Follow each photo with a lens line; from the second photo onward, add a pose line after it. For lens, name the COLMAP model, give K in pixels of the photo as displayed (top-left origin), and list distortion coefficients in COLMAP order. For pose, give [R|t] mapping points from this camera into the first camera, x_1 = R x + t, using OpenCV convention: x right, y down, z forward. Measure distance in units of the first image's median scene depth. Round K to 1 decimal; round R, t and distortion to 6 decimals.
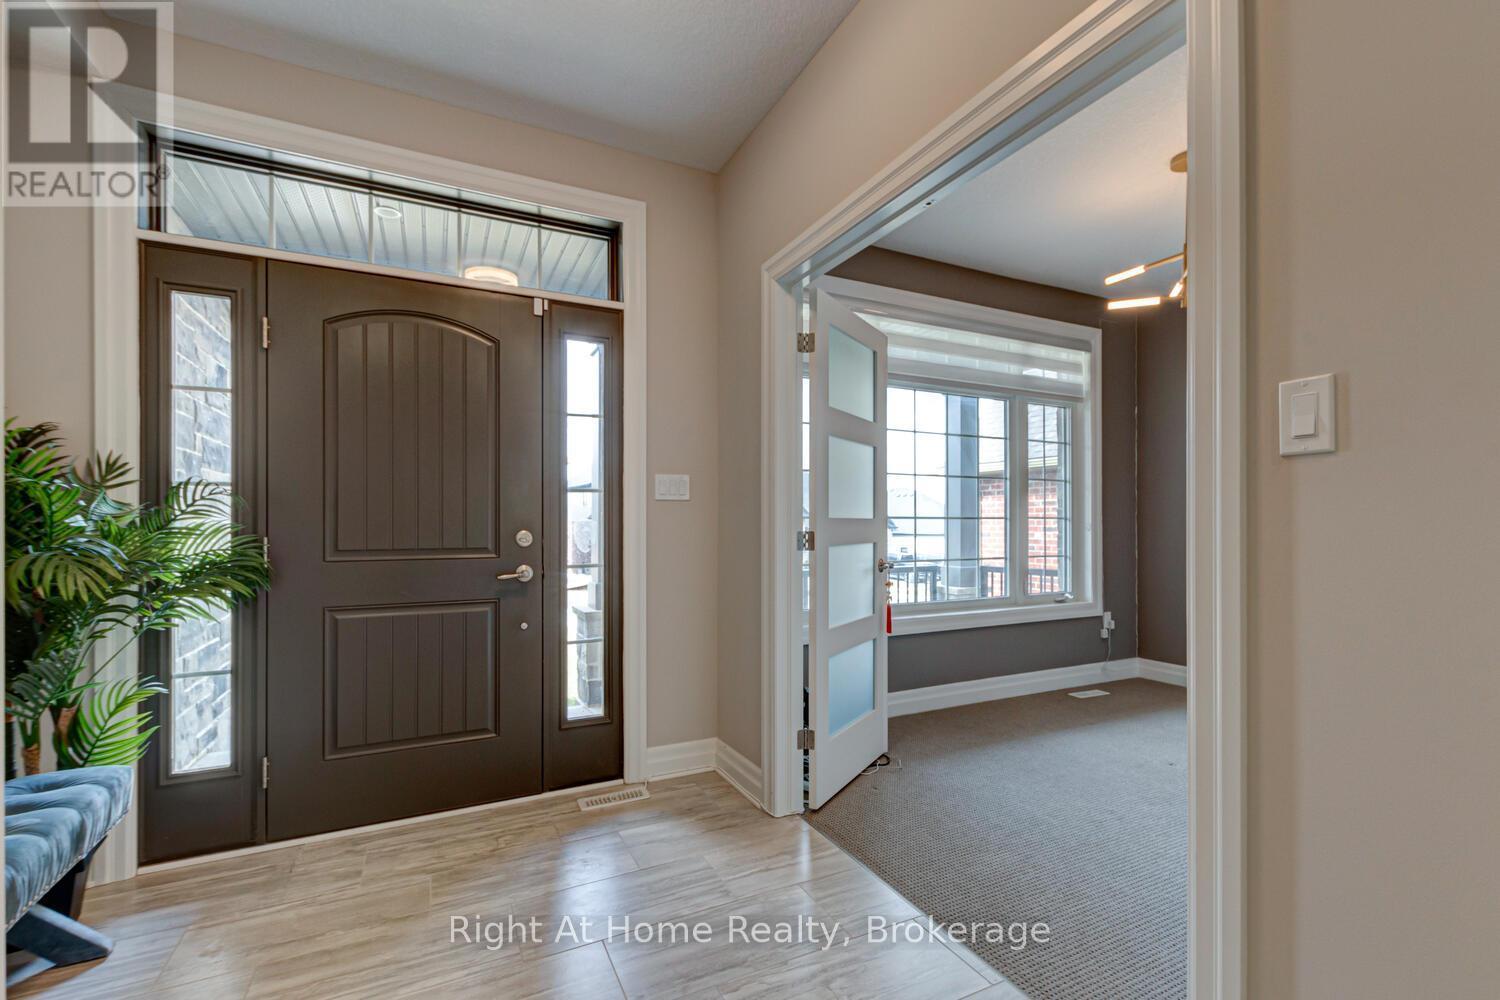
lens RADIAL K [[707.9, 0, 748.0], [0, 707.9, 500.5], [0, 0, 1]] dist [0.020500, -0.000281]
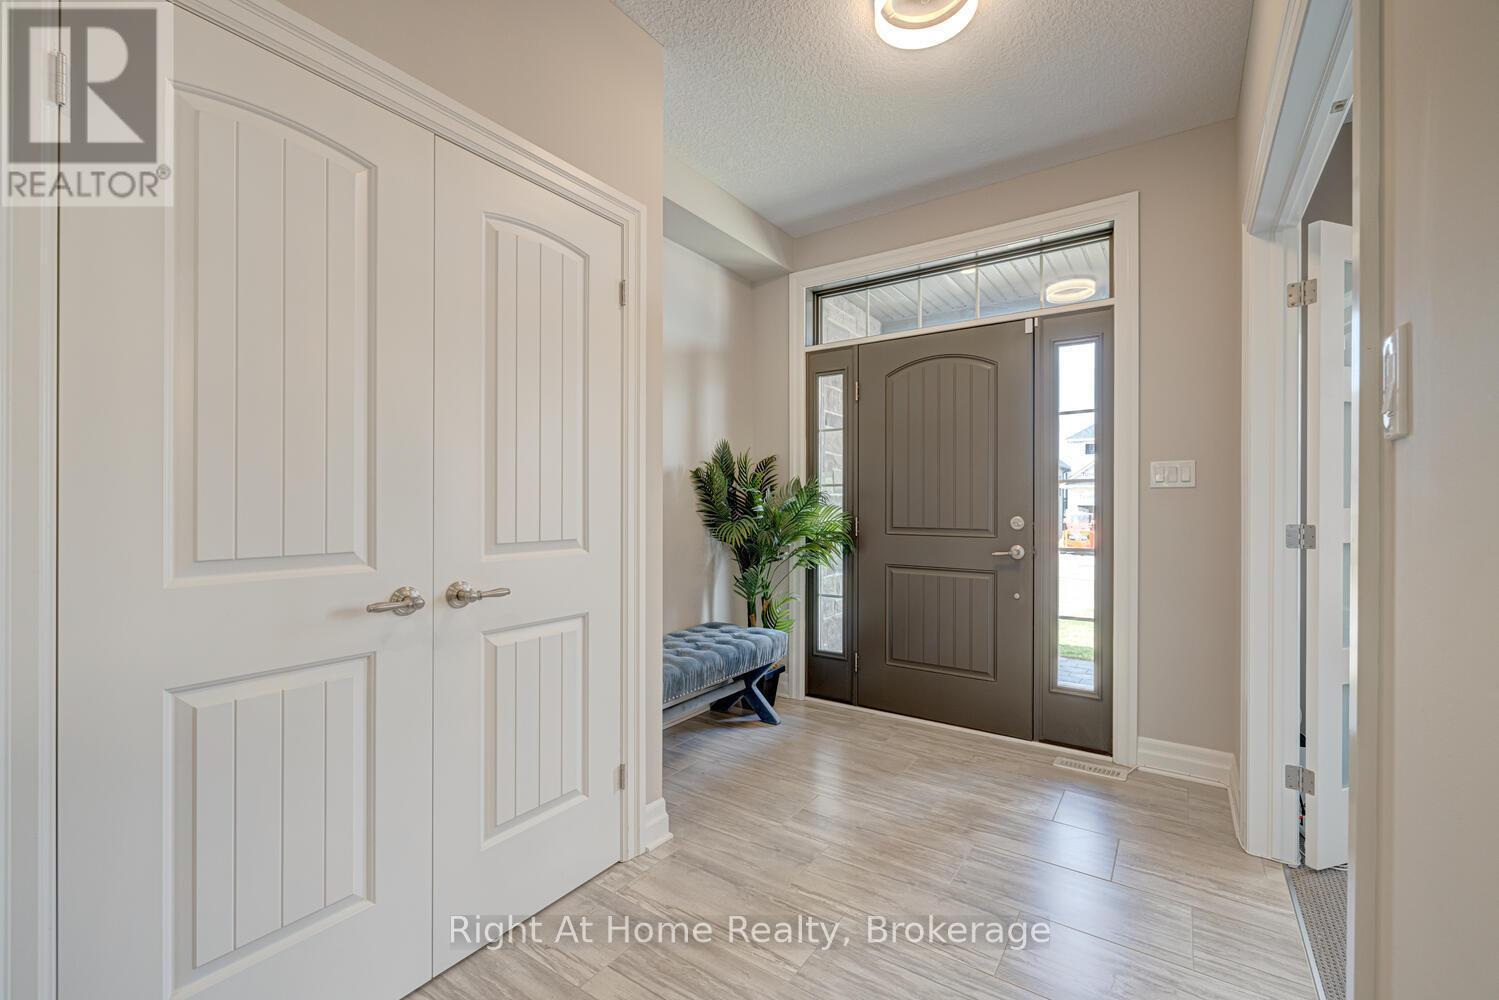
lens RADIAL K [[633.9, 0, 744.0], [0, 633.9, 501.0], [0, 0, 1]] dist [0.001263, 0.000064]
pose [[0.452299, -0.010791, -0.891801, 0.441862], [0.007218, 0.999938, -0.008439, 0.022727], [0.891837, -0.002620, 0.452349, 0.110555]]
